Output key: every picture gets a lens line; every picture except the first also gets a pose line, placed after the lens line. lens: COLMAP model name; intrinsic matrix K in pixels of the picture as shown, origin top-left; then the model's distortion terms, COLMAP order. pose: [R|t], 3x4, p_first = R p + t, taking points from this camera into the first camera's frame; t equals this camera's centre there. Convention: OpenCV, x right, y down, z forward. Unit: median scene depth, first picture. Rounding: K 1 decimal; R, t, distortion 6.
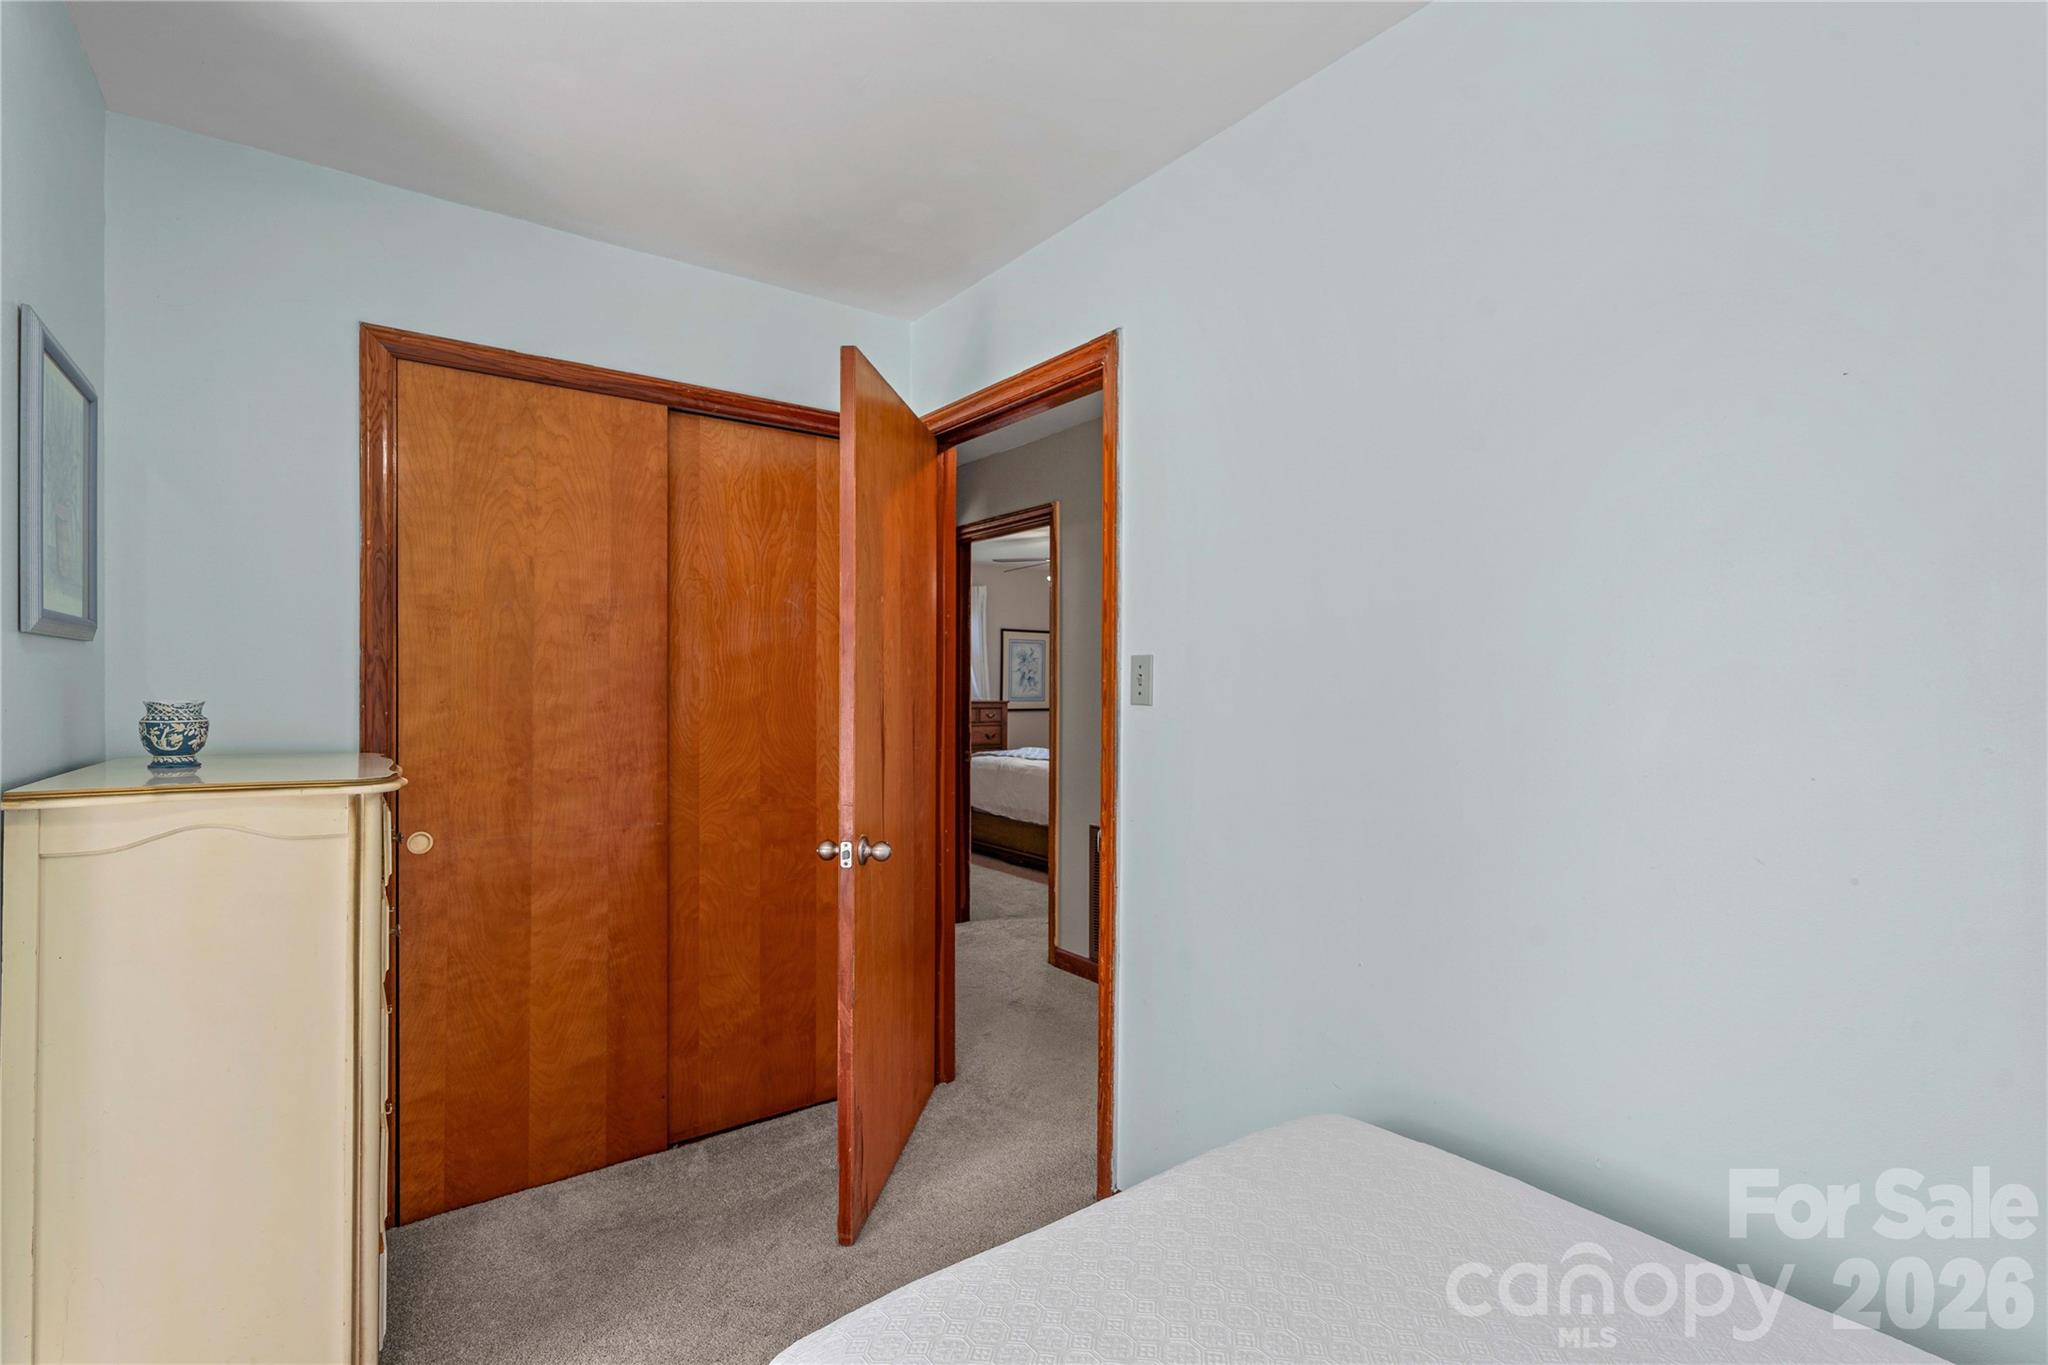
lens RADIAL K [[948.6, 0, 1025.4], [0, 948.6, 684.9], [0, 0, 1]] dist [-0.004926, 0.001969]
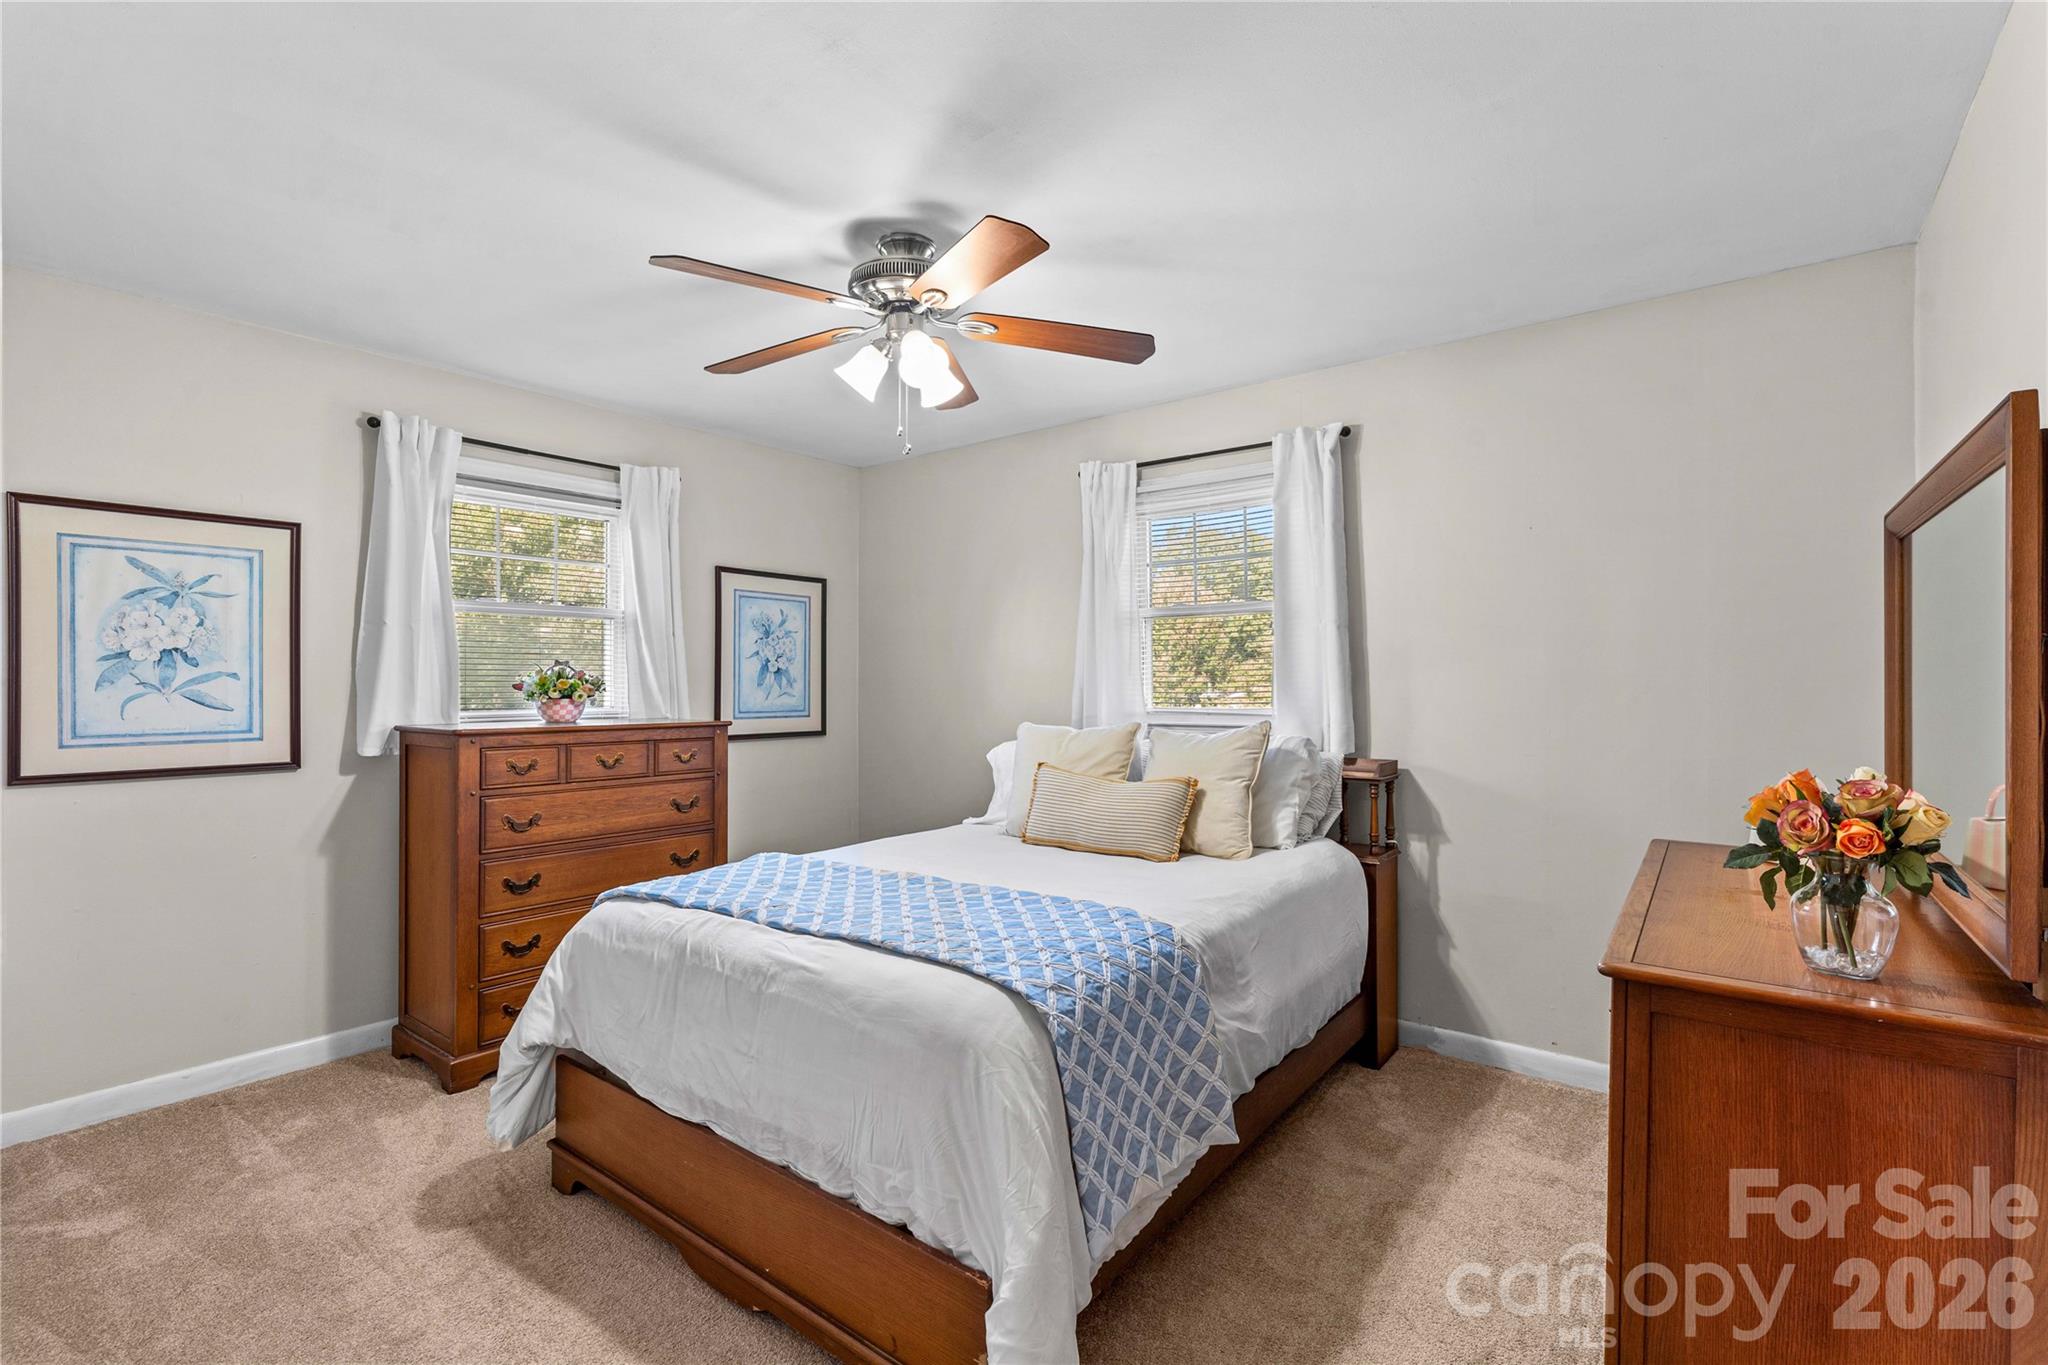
lens RADIAL K [[948.6, 0, 1031.2], [0, 948.6, 685.1], [0, 0, 1]] dist [-0.004926, 0.001969]
pose [[0.963921, -0.000403, 0.266190, 0.000031], [-0.000579, 0.999993, 0.003609, -0.001791], [-0.266189, -0.003633, 0.963914, 0.497947]]
